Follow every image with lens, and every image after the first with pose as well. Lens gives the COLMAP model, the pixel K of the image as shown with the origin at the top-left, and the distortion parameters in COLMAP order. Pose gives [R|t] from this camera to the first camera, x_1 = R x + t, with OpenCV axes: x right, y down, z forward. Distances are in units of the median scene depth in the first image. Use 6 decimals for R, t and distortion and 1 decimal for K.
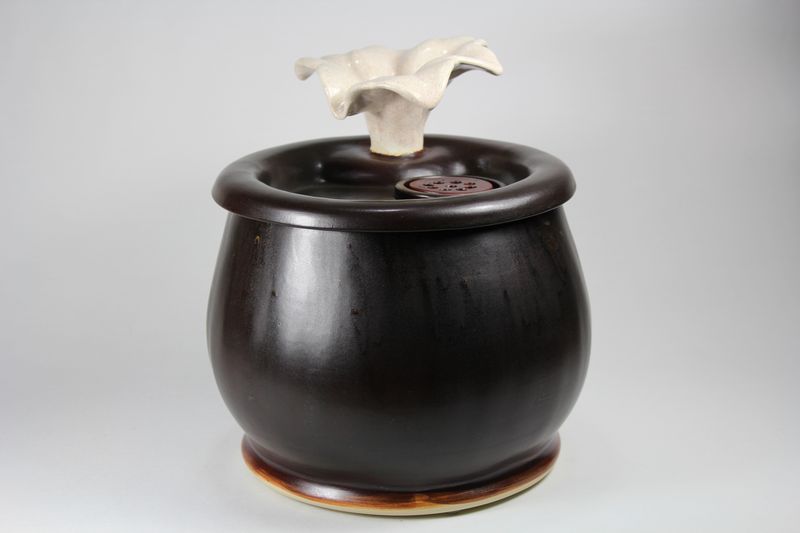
lens RADIAL K [[1617.6, 0, 400.0], [0, 1617.6, 266.5], [0, 0, 1]] dist [-0.032491, -0.018198]
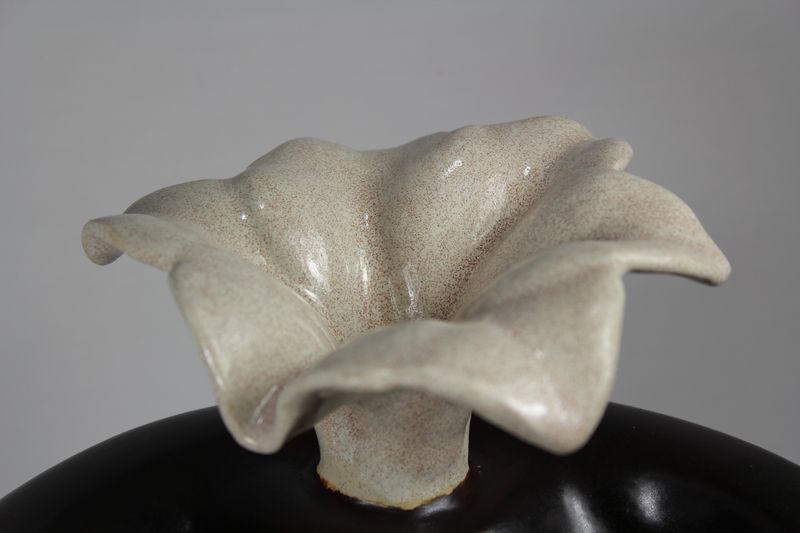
lens RADIAL K [[1846.3, 0, 400.0], [0, 1846.3, 266.5], [0, 0, 1]] dist [0.029863, 0.047785]
pose [[0.981696, -0.041079, 0.185972, -0.081322], [0.017109, 0.991536, 0.128702, -0.185949], [-0.189684, -0.123164, 0.974089, 0.687160]]
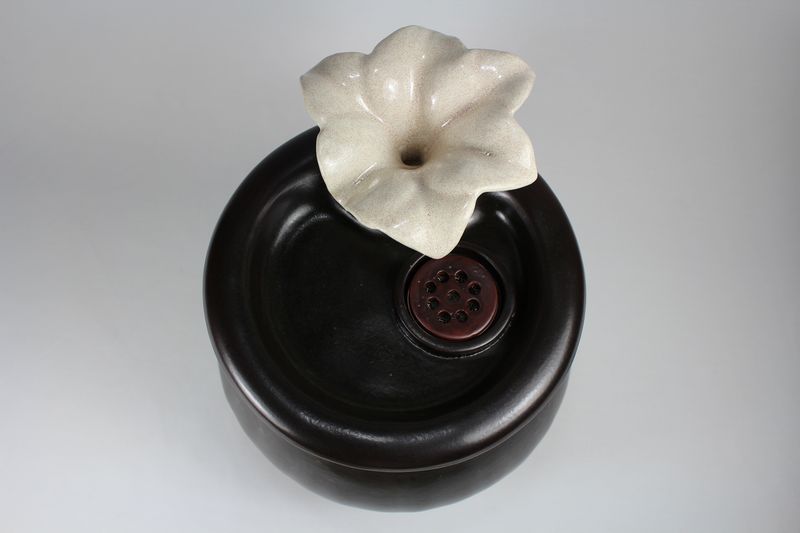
lens RADIAL K [[811.9, 0, 400.0], [0, 811.9, 266.5], [0, 0, 1]] dist [-0.150159, 0.000998]
pose [[0.992384, 0.121333, -0.021273, 0.008483], [-0.052261, 0.571076, 0.819232, -0.466845], [0.111548, -0.811880, 0.573068, 0.771367]]
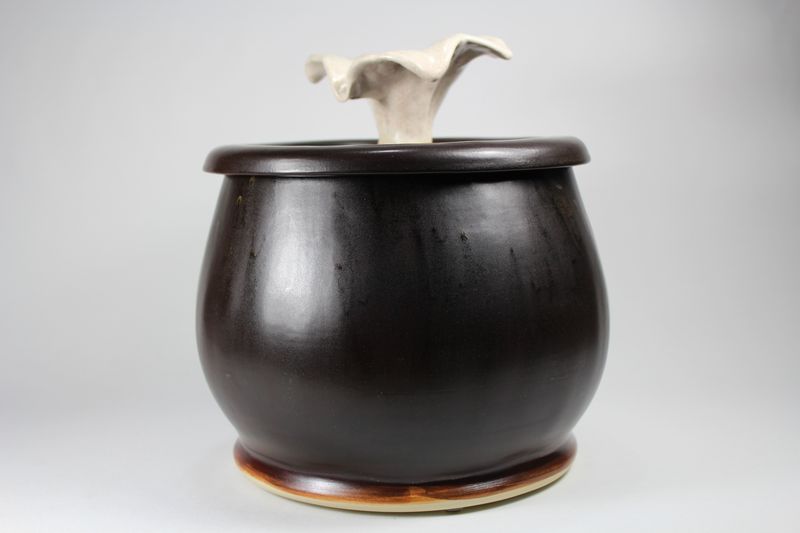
lens RADIAL K [[1091.9, 0, 400.0], [0, 1091.9, 266.5], [0, 0, 1]] dist [-0.045280, -0.019001]
pose [[0.998144, 0.001954, -0.060860, 0.039310], [-0.010723, 0.989506, -0.144096, 0.107139], [0.059940, 0.144481, 0.987690, 0.397831]]
